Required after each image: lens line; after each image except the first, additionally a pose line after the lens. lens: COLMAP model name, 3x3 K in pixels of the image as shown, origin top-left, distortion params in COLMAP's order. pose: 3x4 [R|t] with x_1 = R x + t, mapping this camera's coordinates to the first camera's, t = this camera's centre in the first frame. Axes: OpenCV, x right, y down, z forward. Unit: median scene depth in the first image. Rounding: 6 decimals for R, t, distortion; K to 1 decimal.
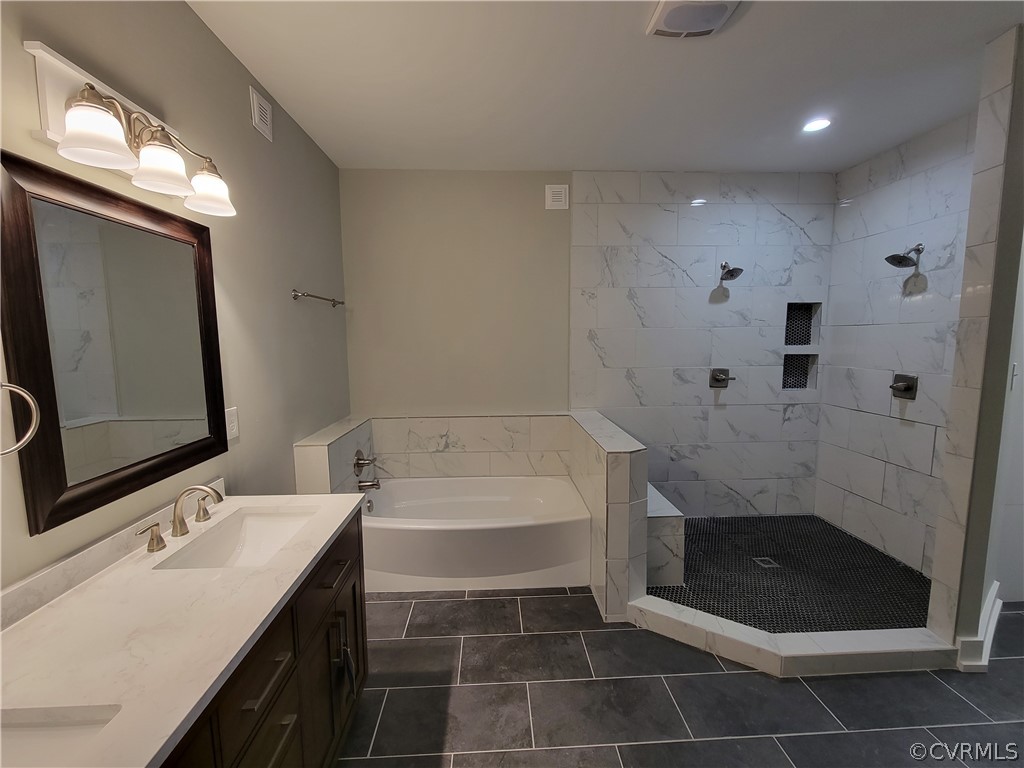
lens RADIAL K [[418.8, 0, 512.8], [0, 418.8, 384.4], [0, 0, 1]] dist [0.001247, -0.002534]
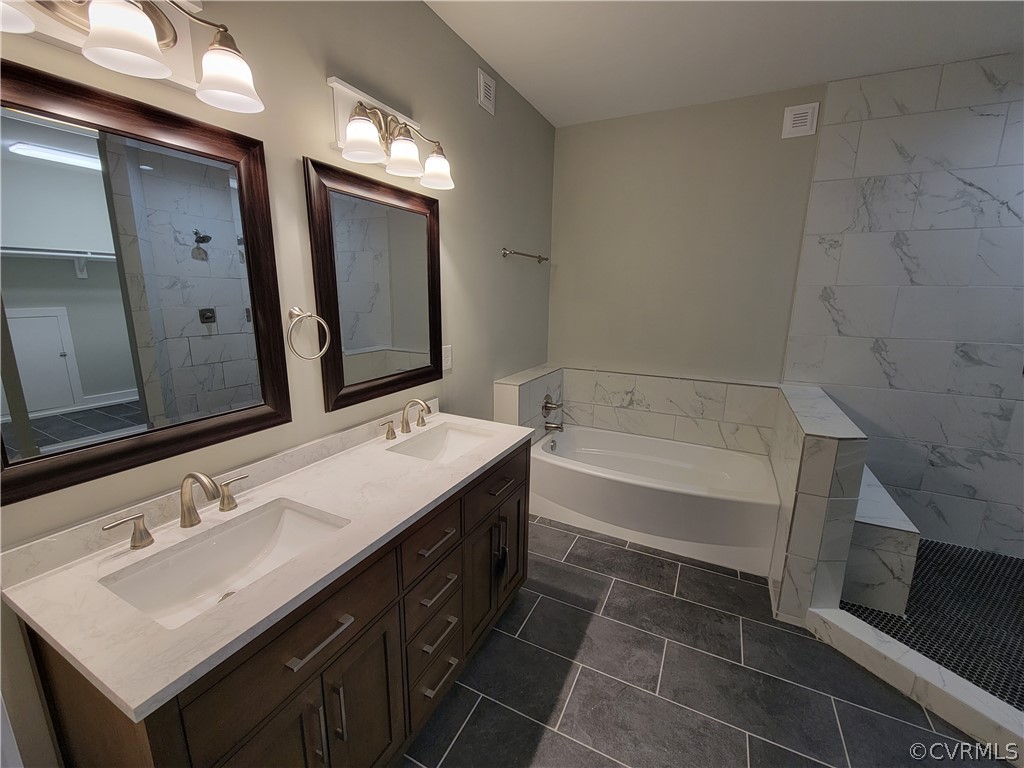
lens RADIAL K [[418.8, 0, 513.6], [0, 418.8, 384.7], [0, 0, 1]] dist [0.001247, -0.002534]
pose [[0.872070, 0.122704, -0.473749, 0.089949], [-0.073992, 0.989987, 0.120209, 0.004710], [0.483755, -0.069777, 0.872417, -0.017240]]
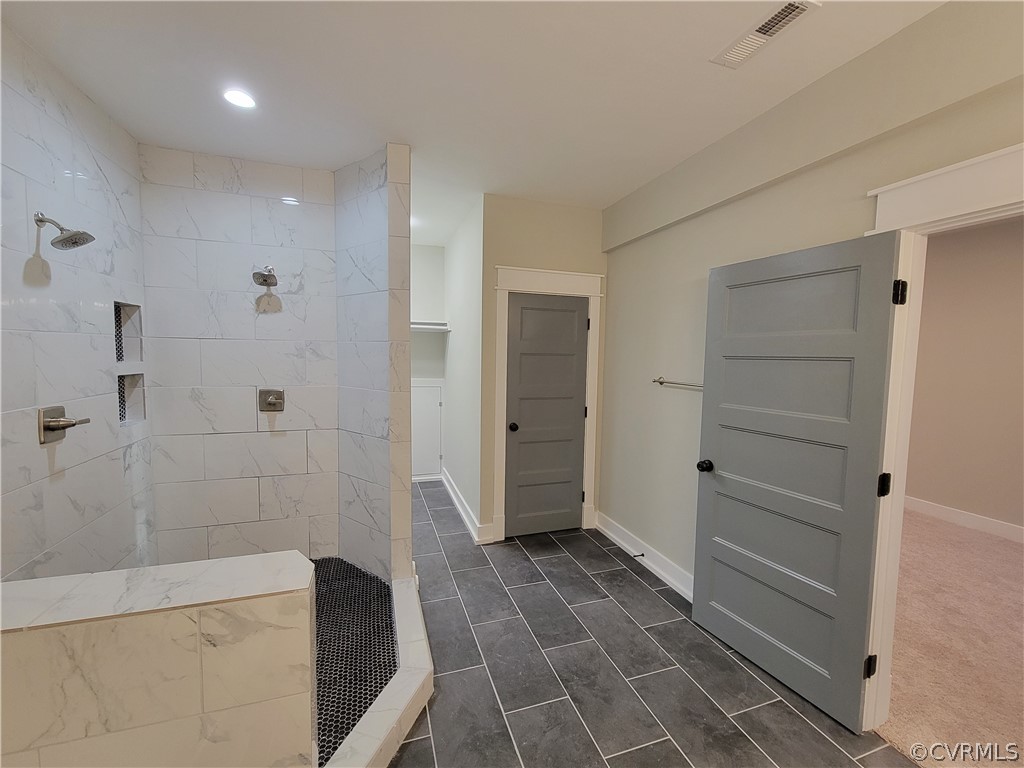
lens RADIAL K [[418.8, 0, 517.1], [0, 418.8, 382.4], [0, 0, 1]] dist [0.001247, -0.002534]
pose [[-0.273882, -0.064361, 0.959607, -0.272843], [0.089989, 0.991666, 0.092195, -0.092532], [-0.957544, 0.111604, -0.265808, 0.790258]]
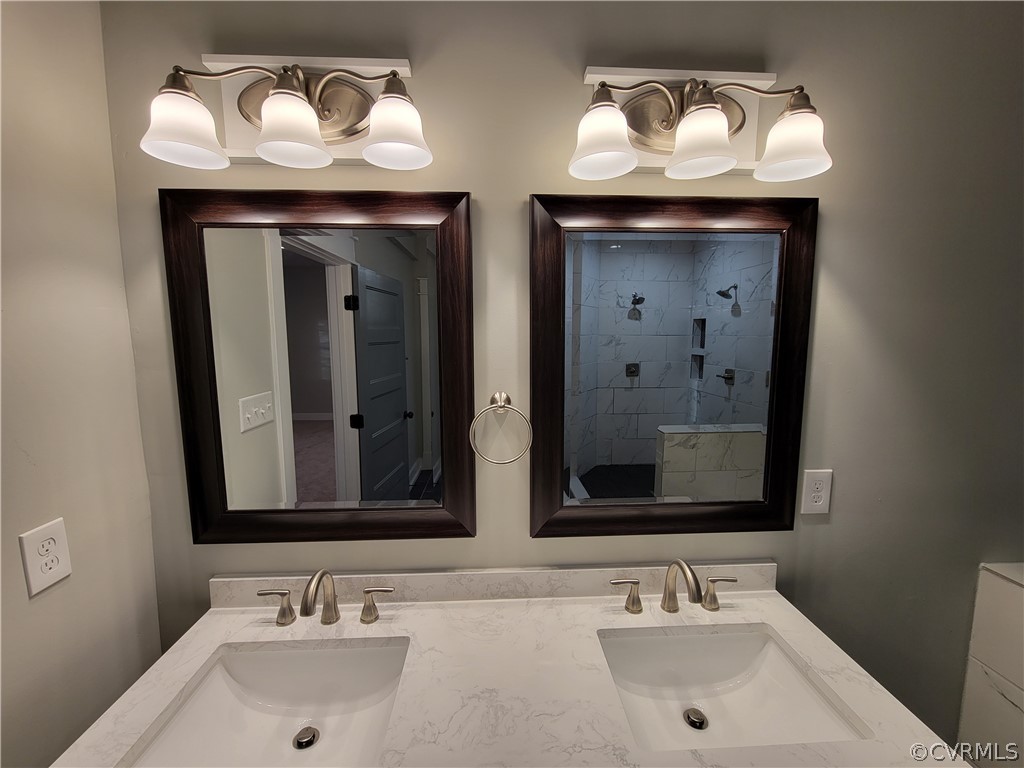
lens RADIAL K [[418.8, 0, 512.0], [0, 418.8, 384.8], [0, 0, 1]] dist [0.001247, -0.002534]
pose [[0.001479, 0.118438, -0.992960, -0.025237], [-0.113000, 0.986621, 0.117513, -0.072006], [0.993594, 0.112031, 0.014843, 0.363361]]
